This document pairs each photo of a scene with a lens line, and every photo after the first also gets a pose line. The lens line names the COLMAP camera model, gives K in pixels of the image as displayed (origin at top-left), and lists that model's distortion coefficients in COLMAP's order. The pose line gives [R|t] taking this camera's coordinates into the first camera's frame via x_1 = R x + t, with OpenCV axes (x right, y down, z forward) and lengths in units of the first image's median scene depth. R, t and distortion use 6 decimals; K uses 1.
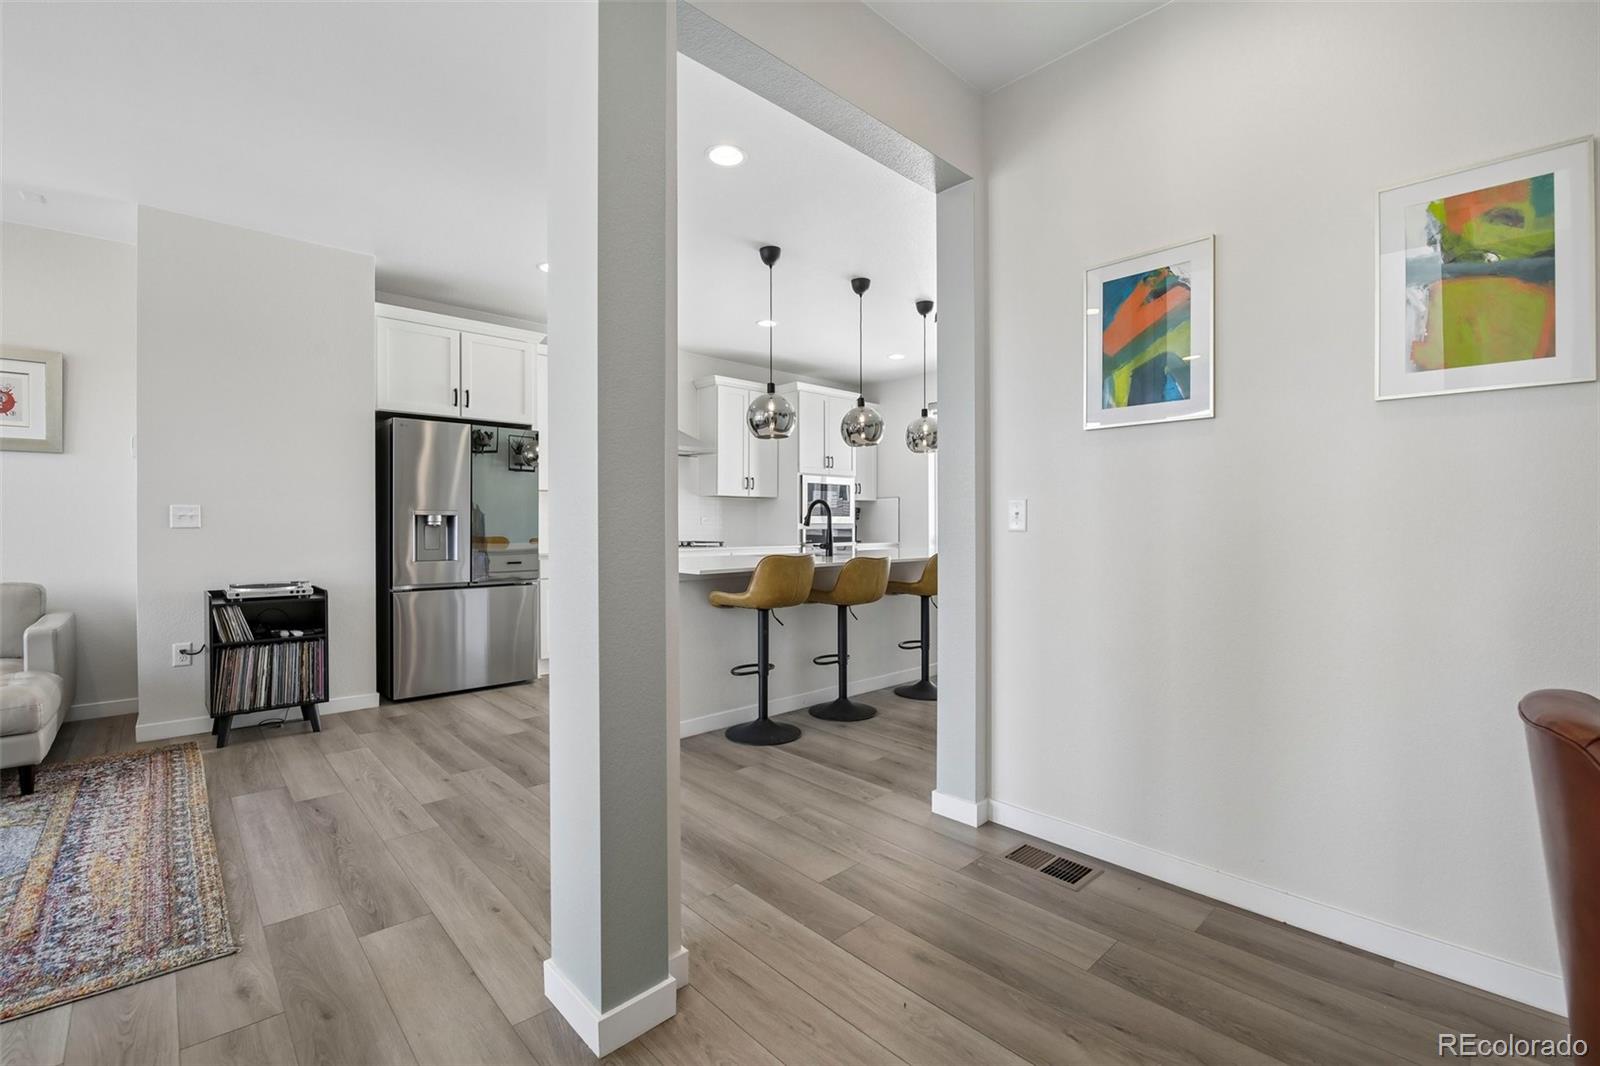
lens RADIAL K [[691.7, 0, 786.4], [0, 691.7, 524.6], [0, 0, 1]] dist [-0.005651, -0.008337]
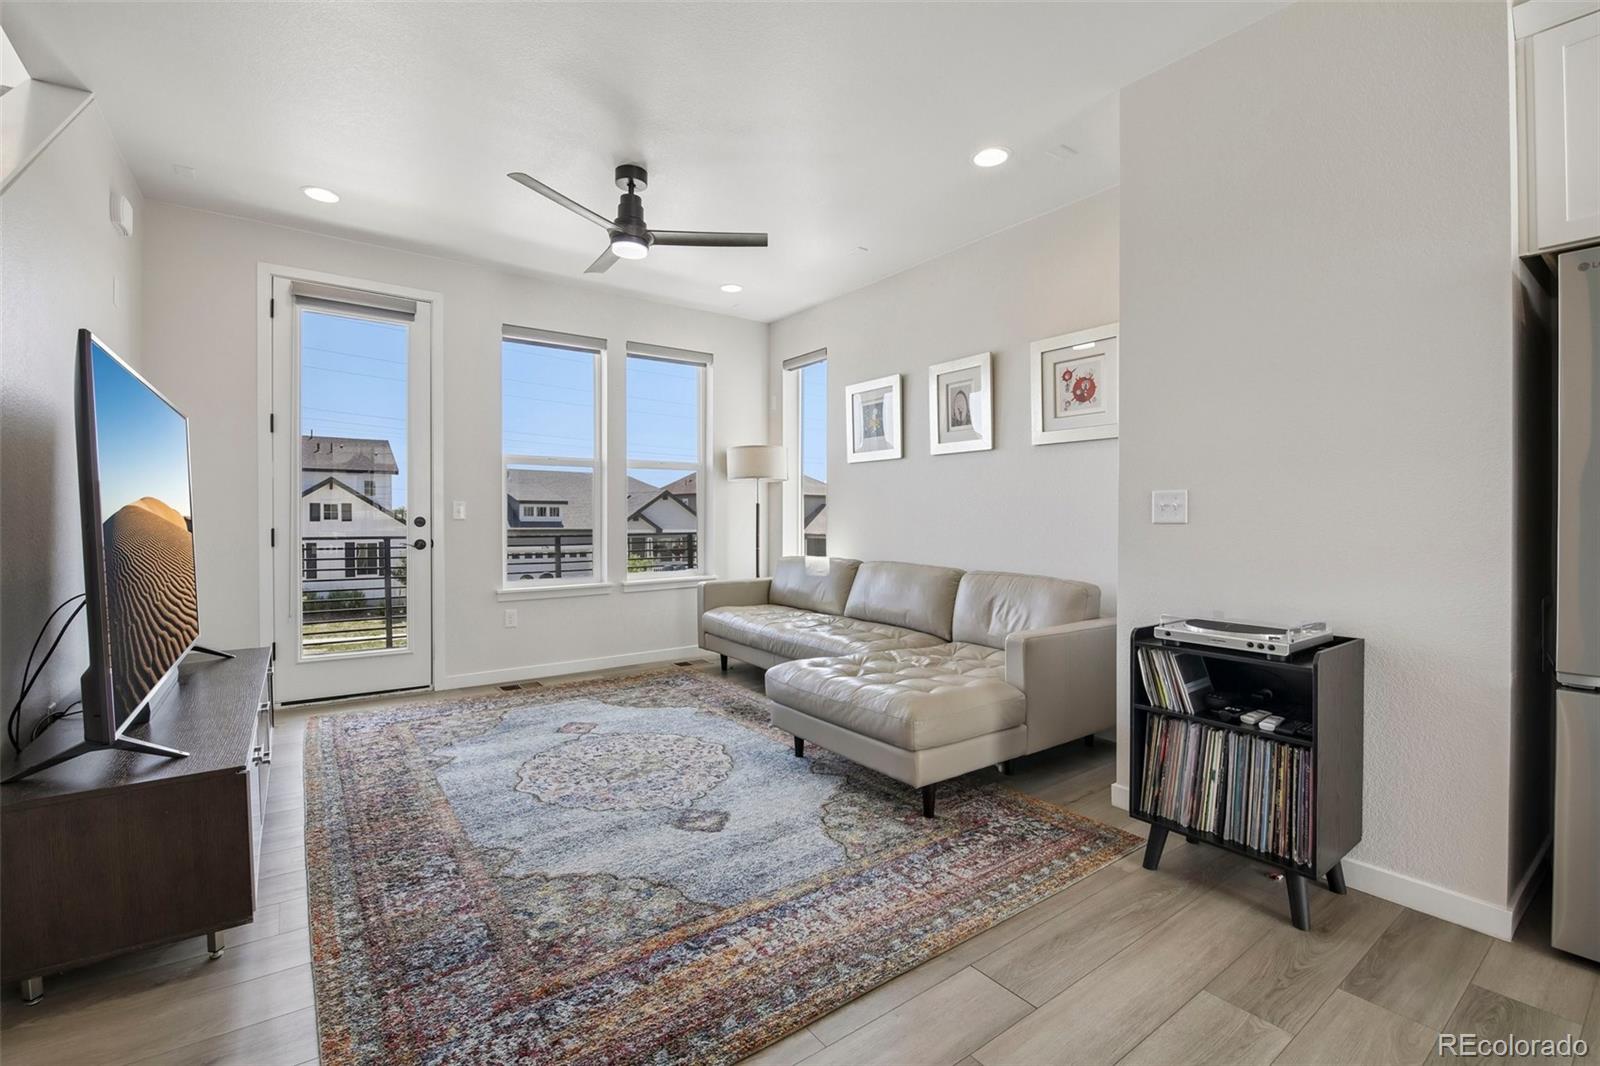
lens RADIAL K [[691.7, 0, 798.3], [0, 691.7, 530.2], [0, 0, 1]] dist [-0.005651, -0.008337]
pose [[-0.107523, 0.016761, -0.994061, -0.188331], [-0.006609, 0.999824, 0.017574, 0.002251], [0.994181, 0.008459, -0.107393, 0.885414]]
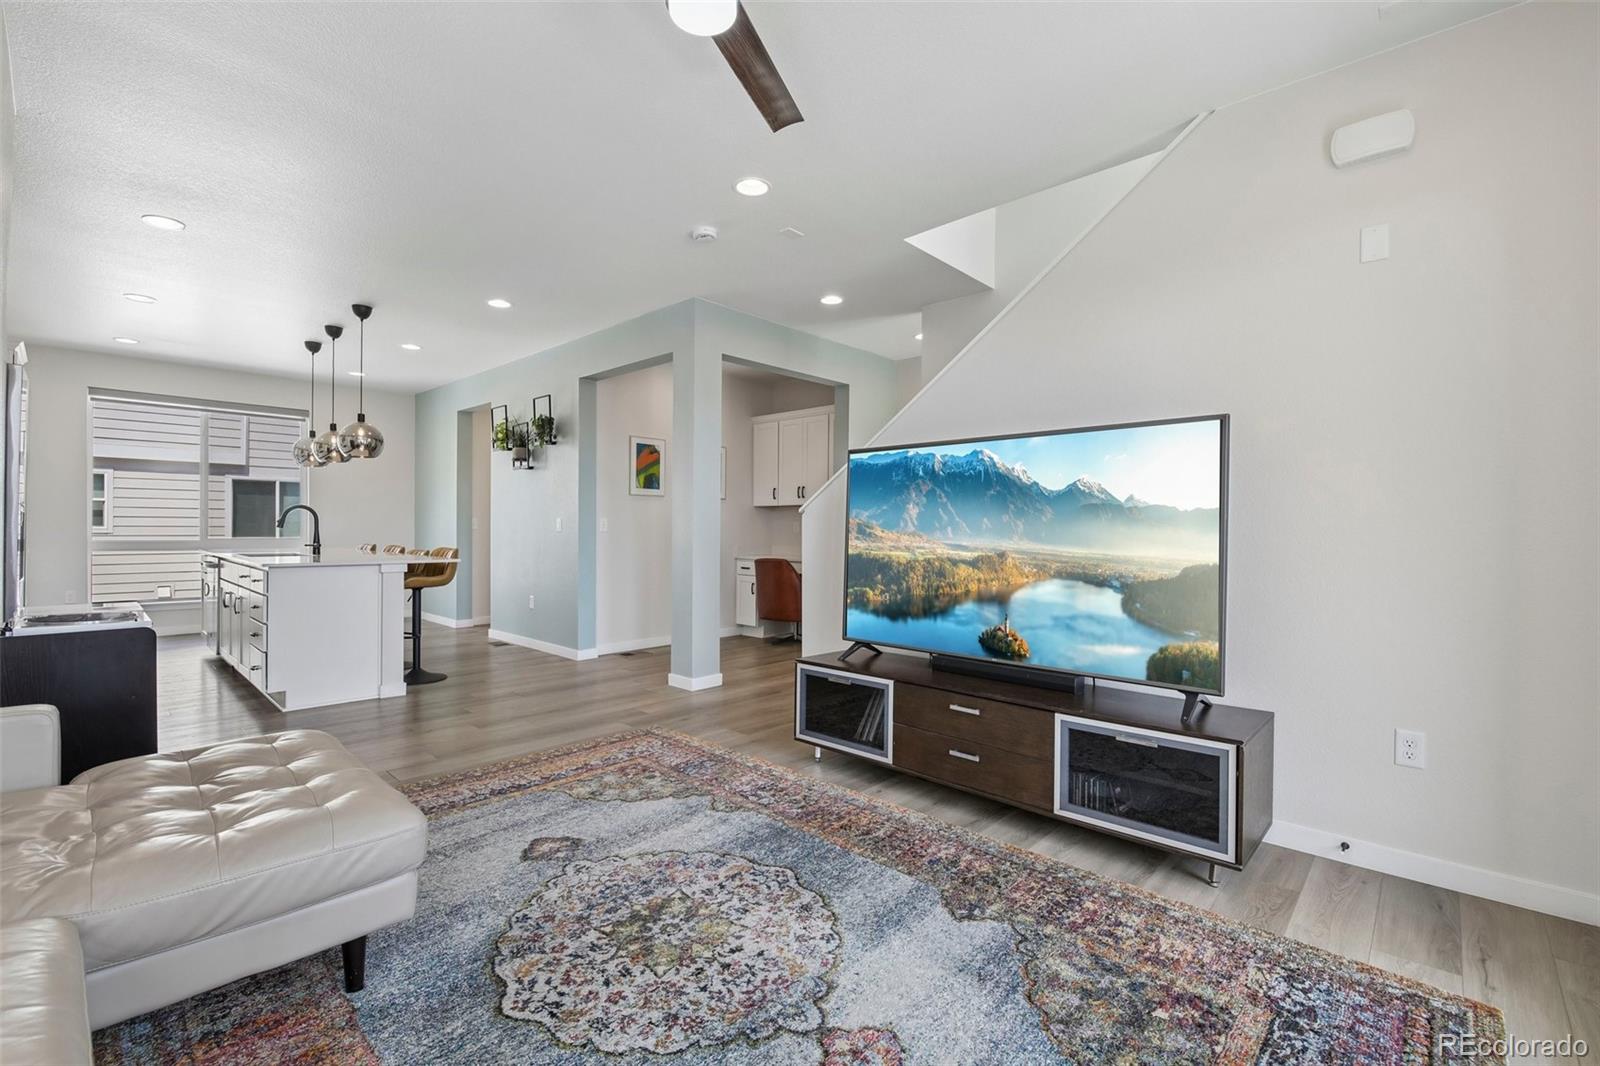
lens RADIAL K [[691.7, 0, 792.0], [0, 691.7, 533.4], [0, 0, 1]] dist [-0.005651, -0.008337]
pose [[-0.069225, -0.007204, 0.997575, -1.883515], [-0.006208, 0.999958, 0.006791, -0.005202], [-0.997582, -0.005723, -0.069267, 0.445813]]
